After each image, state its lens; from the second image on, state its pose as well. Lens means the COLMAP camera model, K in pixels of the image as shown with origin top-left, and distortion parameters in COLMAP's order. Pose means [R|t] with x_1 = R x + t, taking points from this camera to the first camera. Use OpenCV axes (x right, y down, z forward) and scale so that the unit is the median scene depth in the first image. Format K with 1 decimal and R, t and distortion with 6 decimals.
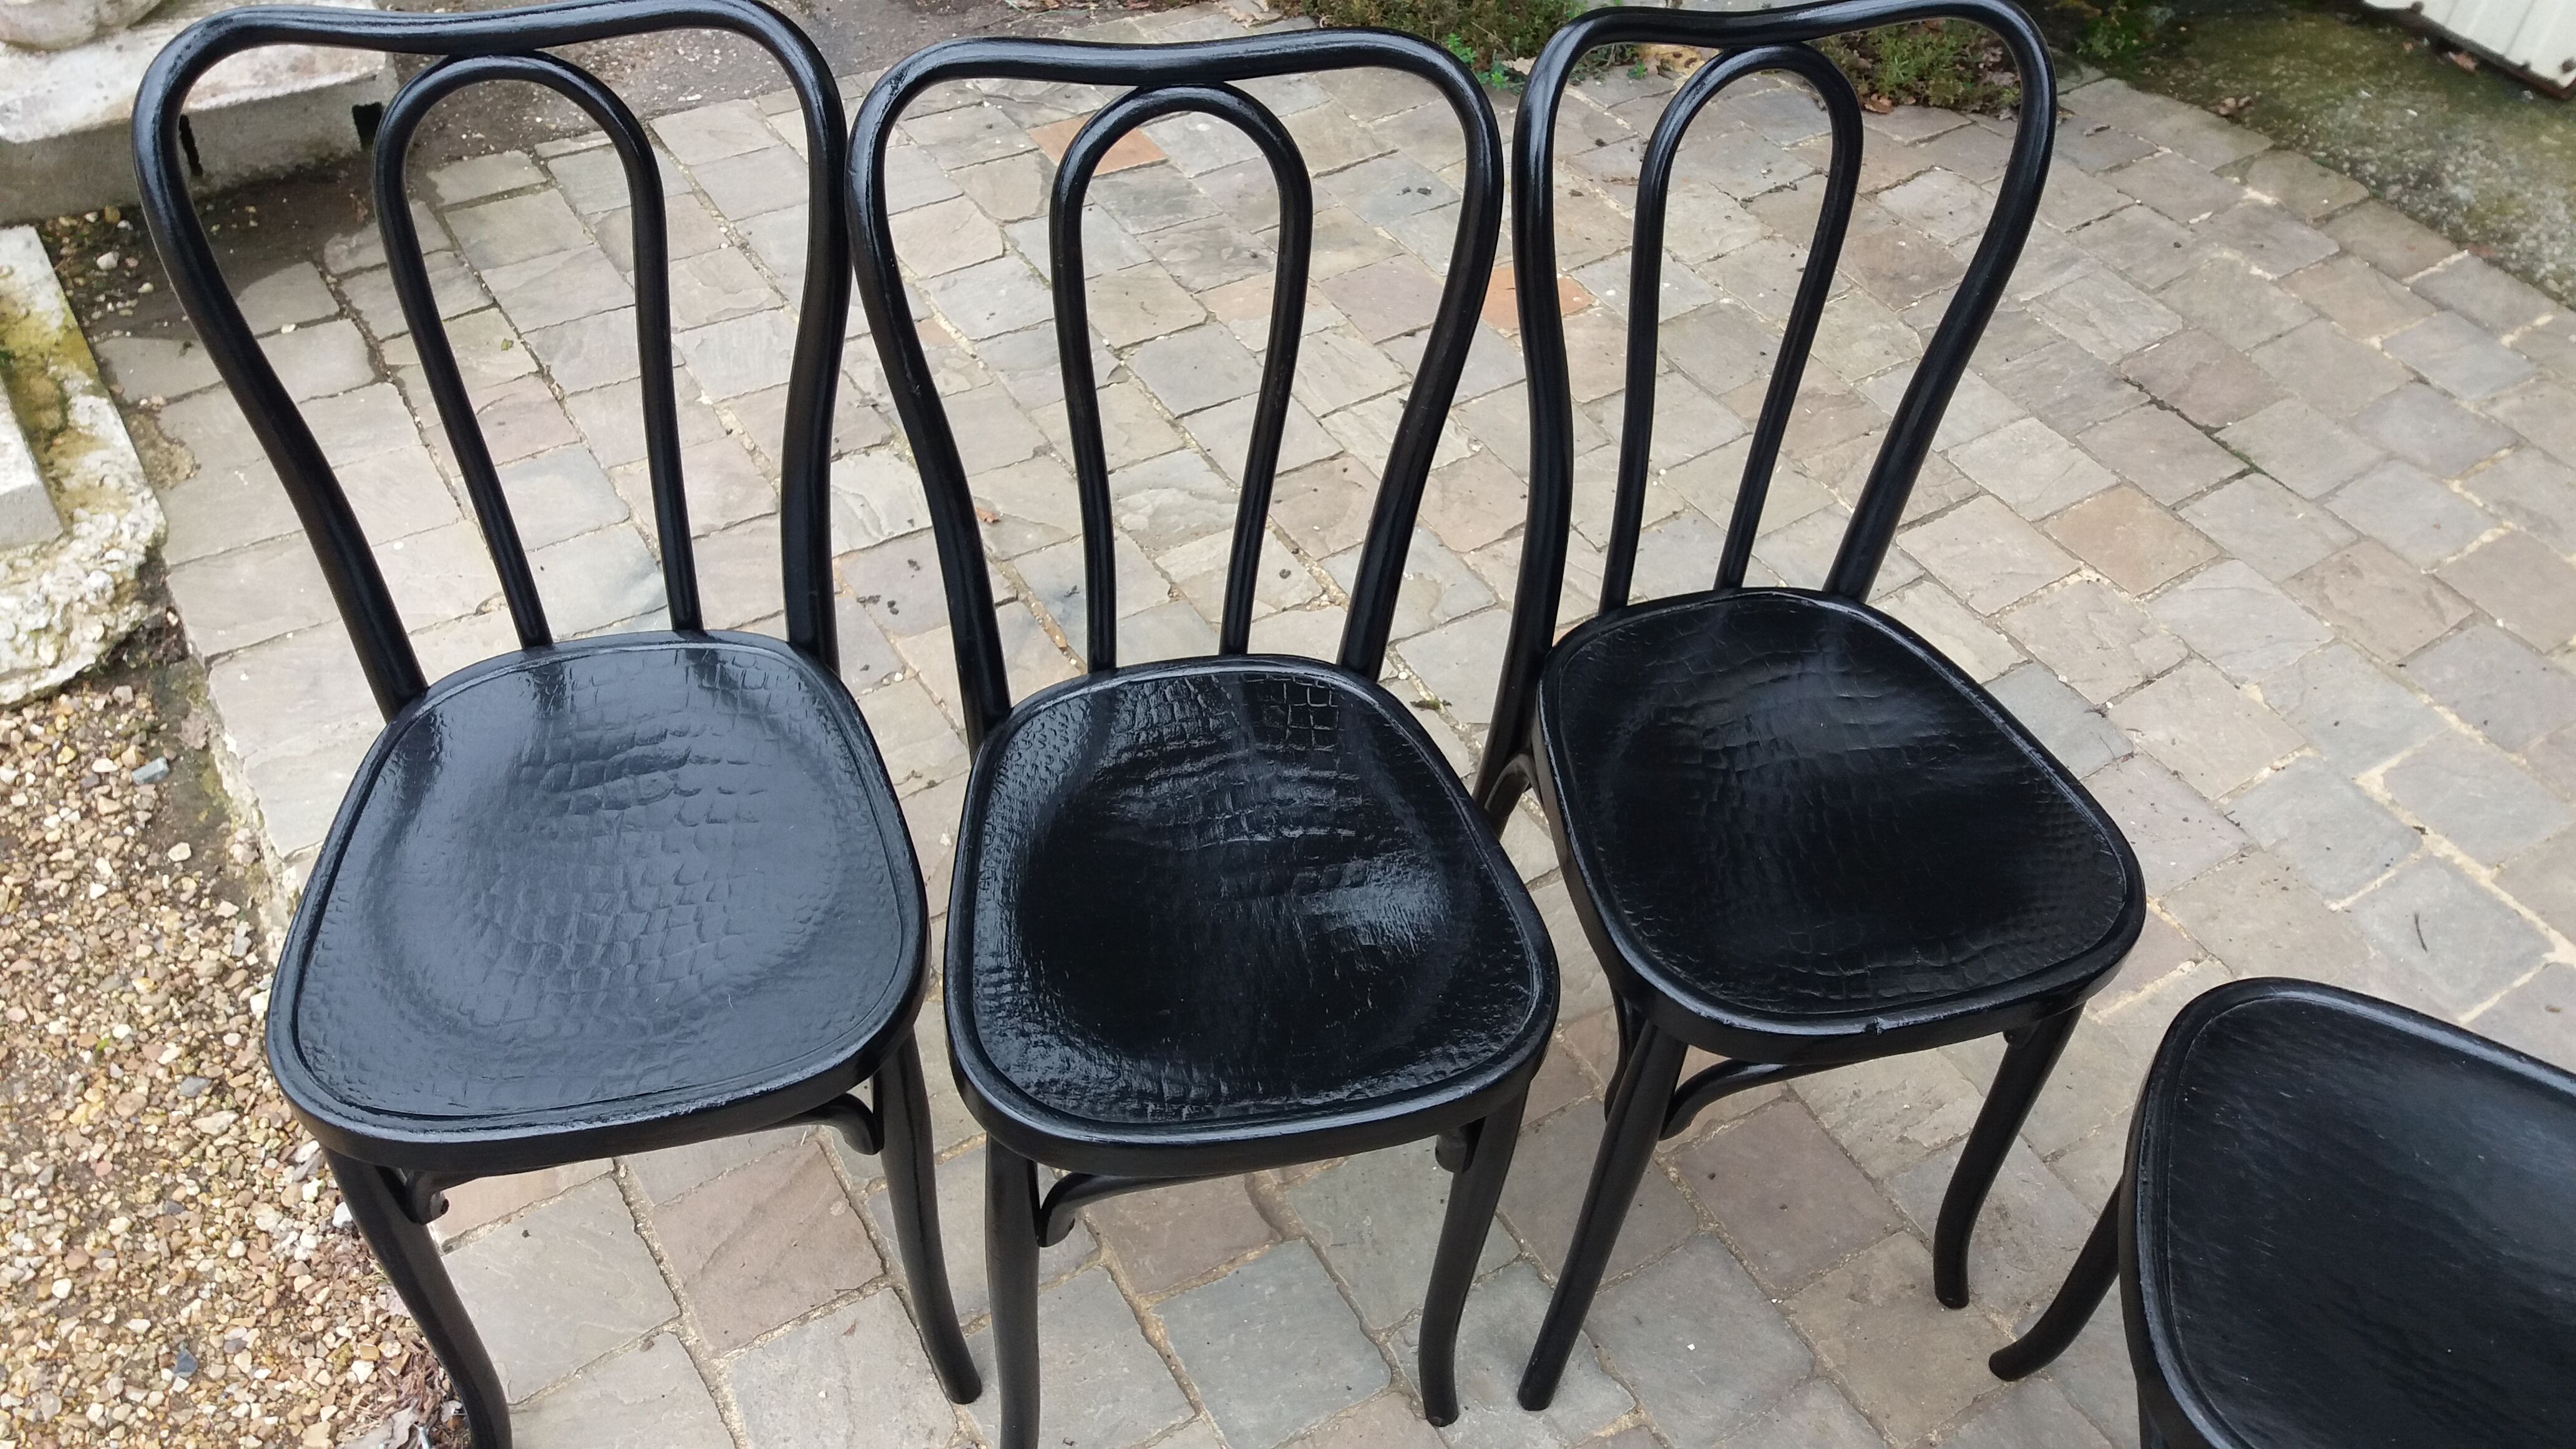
lens RADIAL K [[2089.2, 0, 1276.3], [0, 2089.2, 726.2], [0, 0, 1]] dist [0.033540, -0.060594]
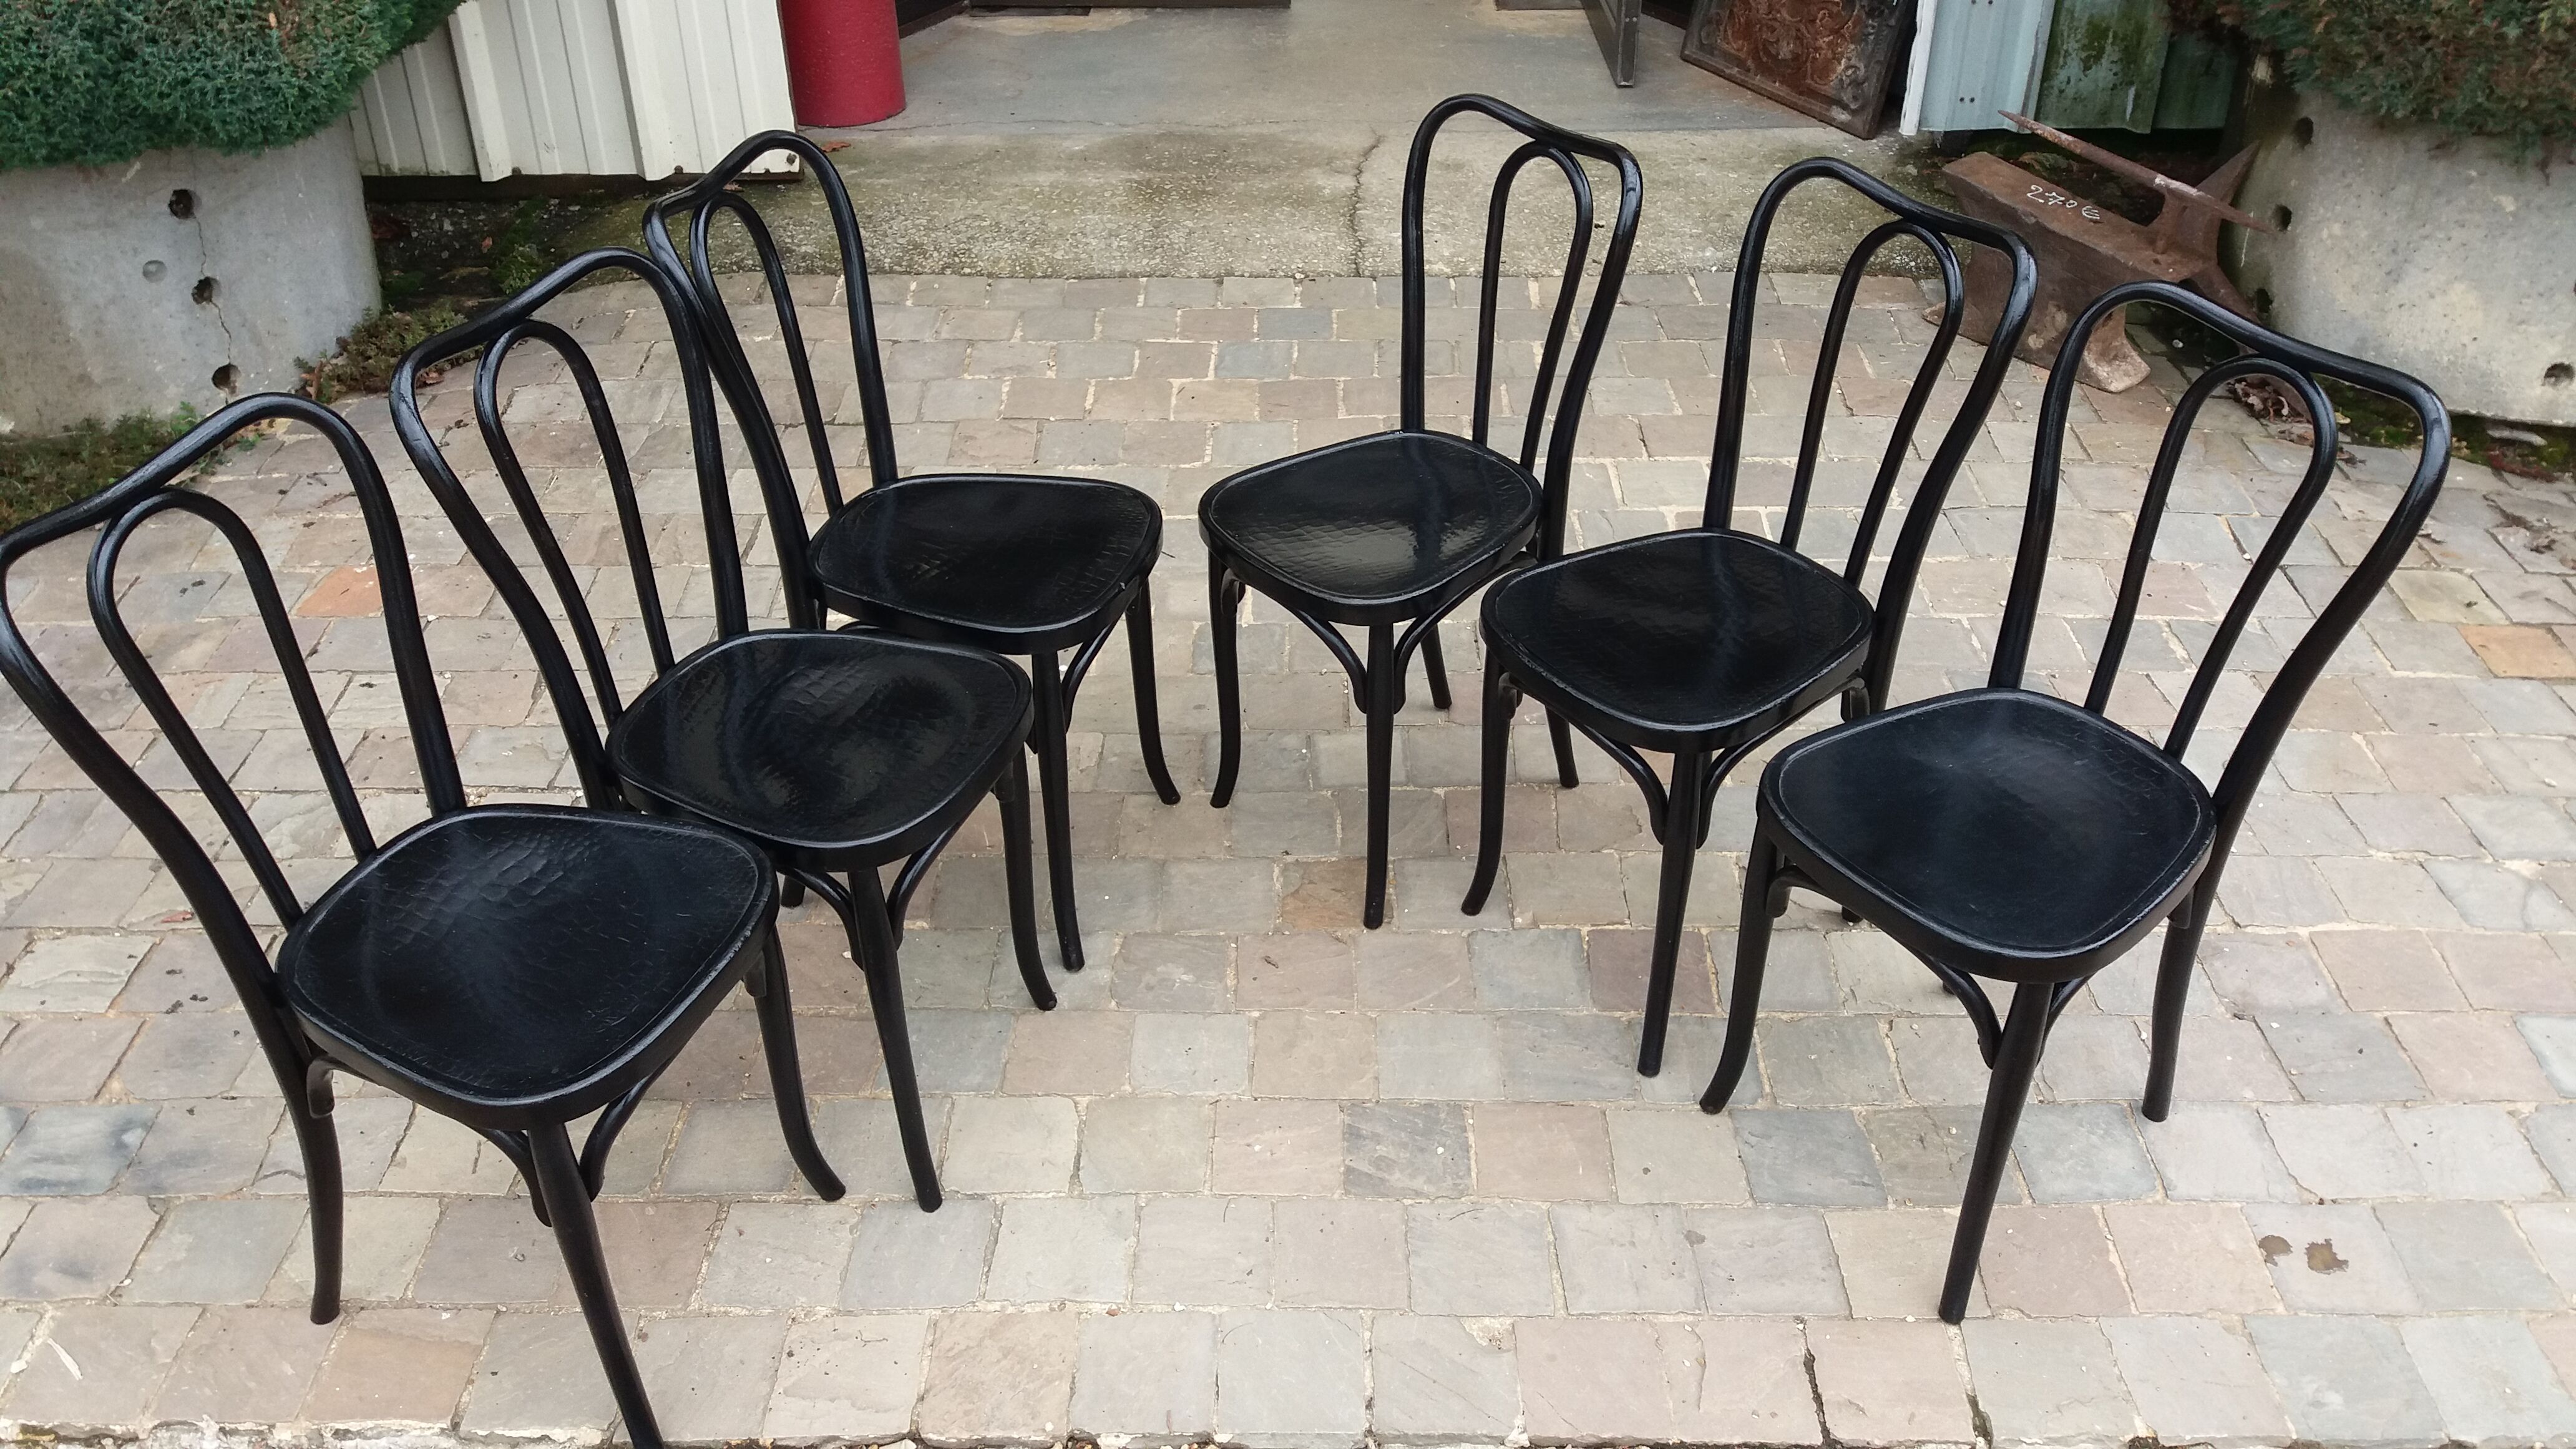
lens RADIAL K [[2089.2, 0, 1247.3], [0, 2089.2, 768.0], [0, 0, 1]] dist [0.033540, -0.060594]
pose [[0.550135, -0.540682, 0.636408, -0.636697], [0.625863, 0.771493, 0.114428, 0.089578], [-0.552853, 0.335353, 0.762818, -0.295159]]
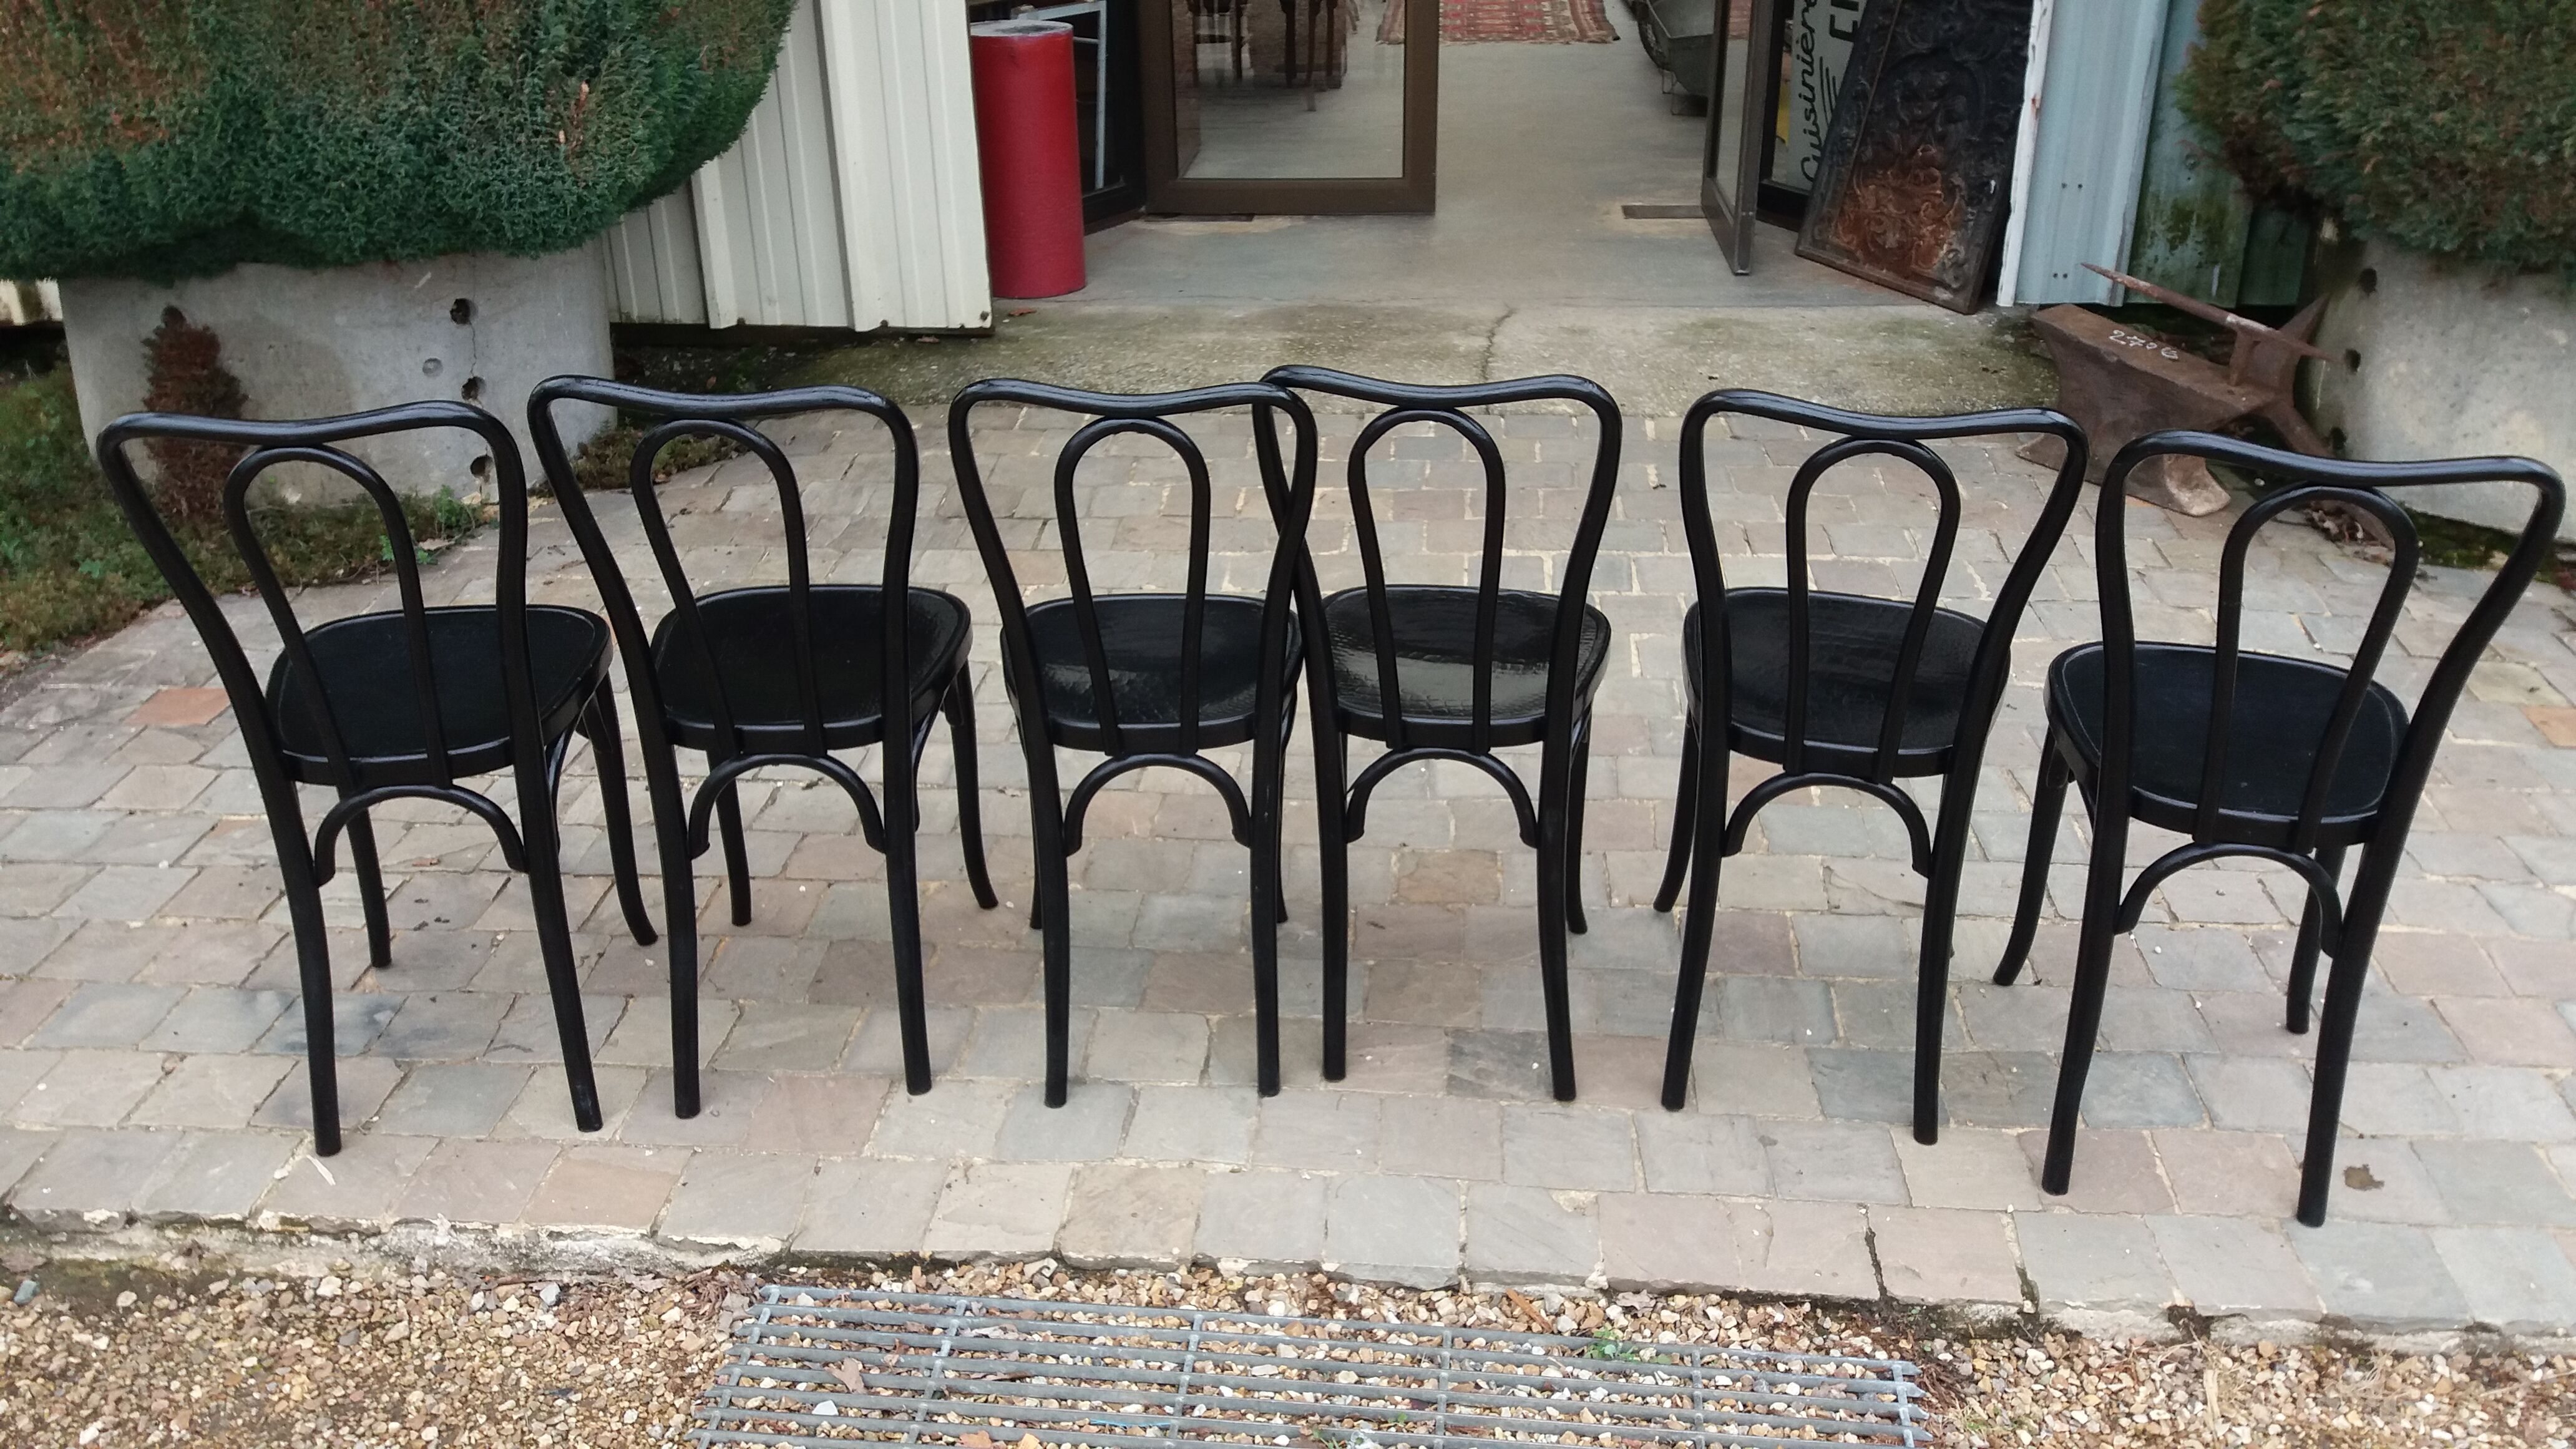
lens RADIAL K [[2089.2, 0, 1245.7], [0, 2089.2, 769.8], [0, 0, 1]] dist [0.033540, -0.060594]
pose [[0.609652, -0.433241, 0.663797, -0.845684], [0.601361, 0.798367, -0.031238, 0.252671], [-0.516420, 0.418226, 0.747260, -0.339542]]
